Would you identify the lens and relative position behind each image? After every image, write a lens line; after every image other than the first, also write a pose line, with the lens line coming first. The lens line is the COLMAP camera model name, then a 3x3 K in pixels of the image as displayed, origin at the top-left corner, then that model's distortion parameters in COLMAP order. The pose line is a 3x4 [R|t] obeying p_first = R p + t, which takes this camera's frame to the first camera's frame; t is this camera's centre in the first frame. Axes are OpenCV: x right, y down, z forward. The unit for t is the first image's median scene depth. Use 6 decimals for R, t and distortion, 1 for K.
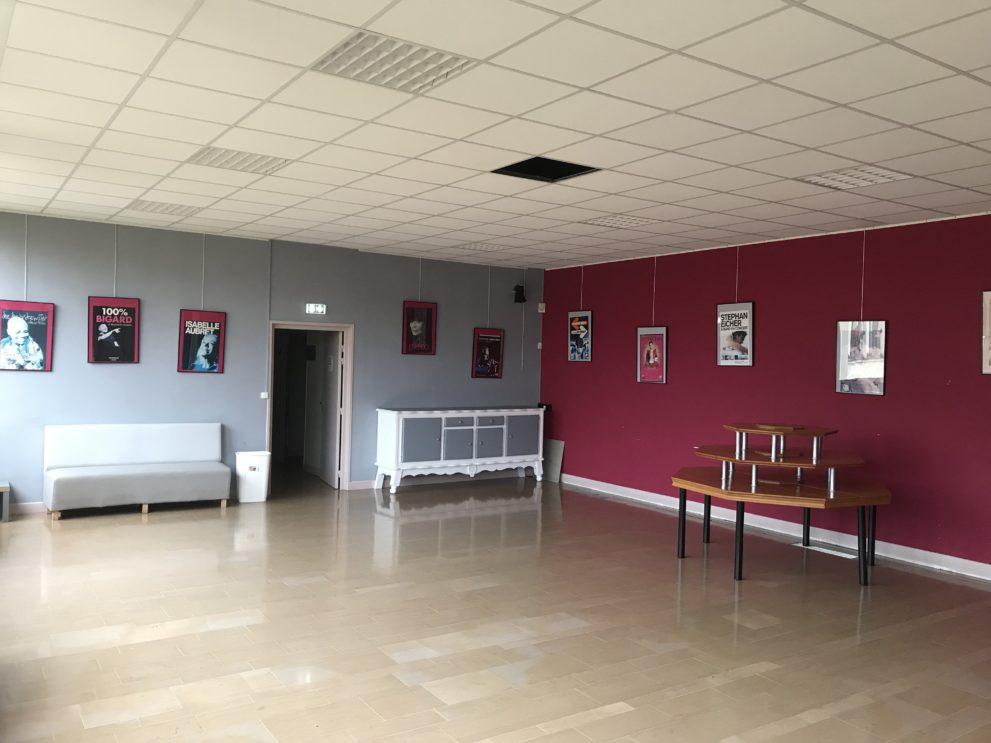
lens RADIAL K [[816.5, 0, 495.5], [0, 816.5, 371.5], [0, 0, 1]] dist [0.032423, 0.000136]
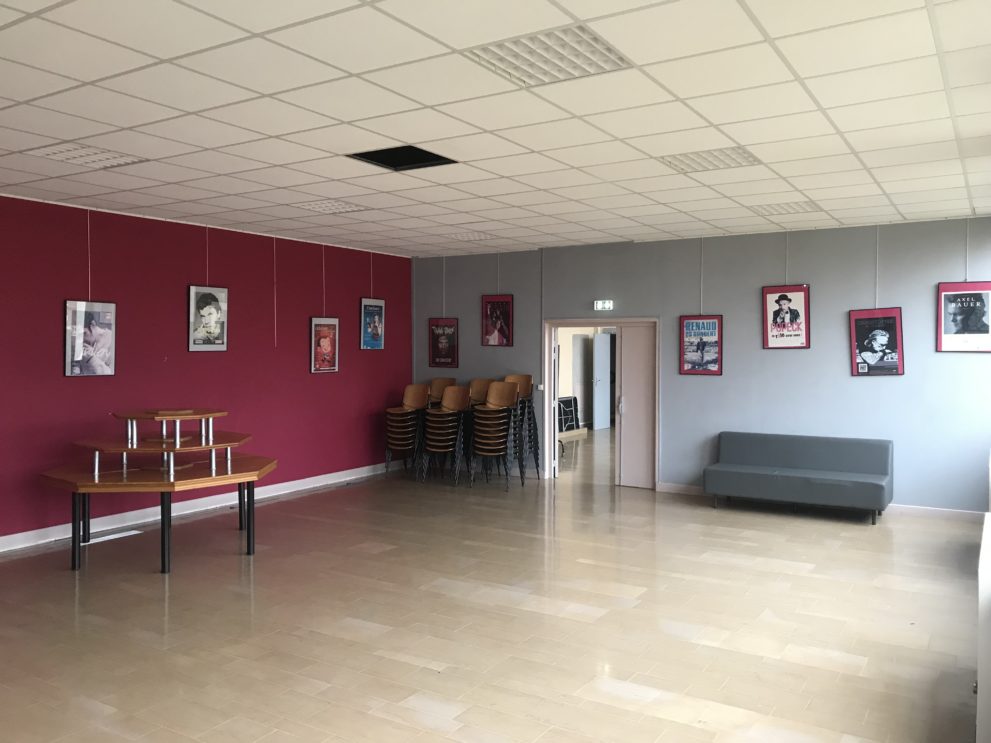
lens RADIAL K [[809.9, 0, 495.5], [0, 809.9, 371.5], [0, 0, 1]] dist [0.014735, 0.005039]
pose [[-0.413015, -0.056008, 0.909000, -0.828520], [0.001895, 0.998052, 0.062357, -0.048253], [-0.910722, 0.027477, -0.412104, 1.224810]]
